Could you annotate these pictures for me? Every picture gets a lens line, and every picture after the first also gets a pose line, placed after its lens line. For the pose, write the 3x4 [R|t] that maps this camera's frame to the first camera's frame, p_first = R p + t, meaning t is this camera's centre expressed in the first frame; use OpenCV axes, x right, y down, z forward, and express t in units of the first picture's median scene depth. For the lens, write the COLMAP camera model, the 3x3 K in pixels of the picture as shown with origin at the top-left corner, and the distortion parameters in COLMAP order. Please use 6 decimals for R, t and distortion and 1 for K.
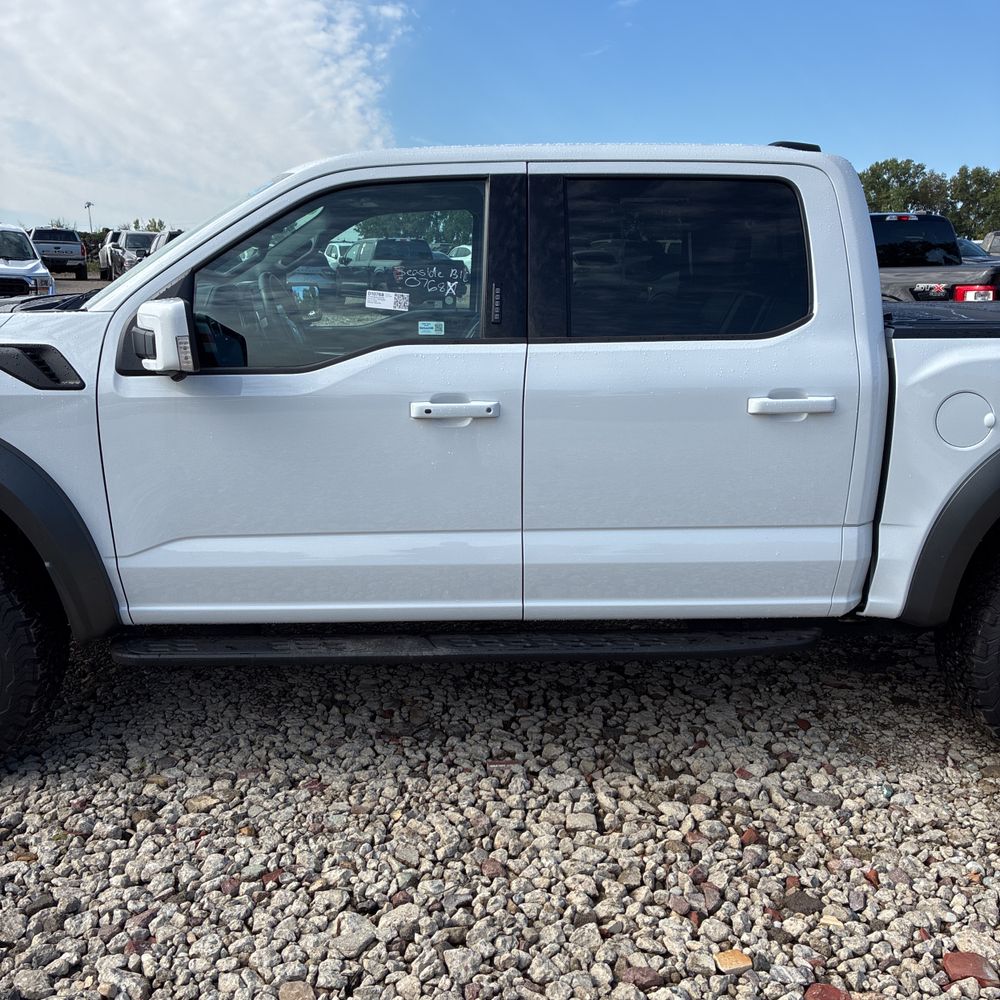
lens RADIAL K [[1009.8, 0, 497.0], [0, 1009.8, 497.4], [0, 0, 1]] dist [0.033621, -0.027121]
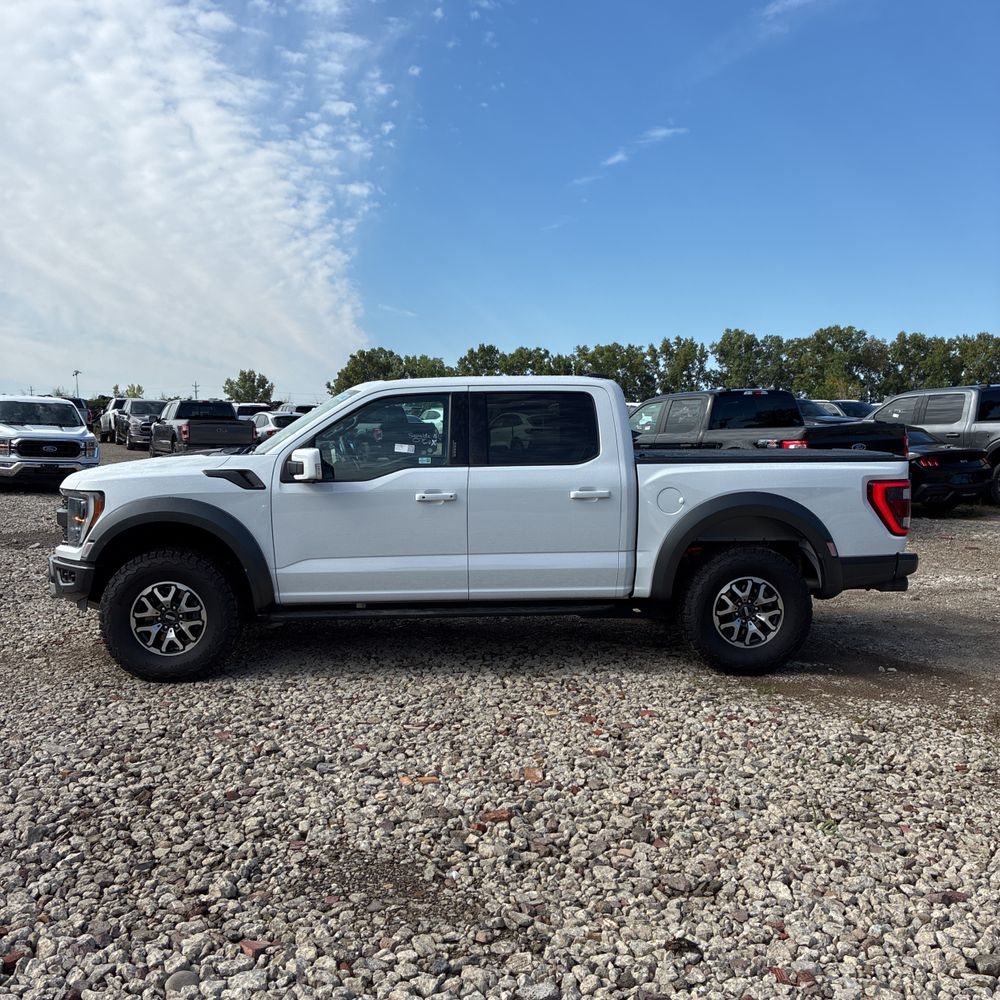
lens RADIAL K [[1009.8, 0, 497.0], [0, 1009.8, 497.4], [0, 0, 1]] dist [0.033621, -0.027121]
pose [[0.999435, -0.008901, 0.032398, 0.019227], [0.013766, 0.988100, -0.153196, 0.237353], [-0.030648, 0.153556, 0.987665, -1.099758]]
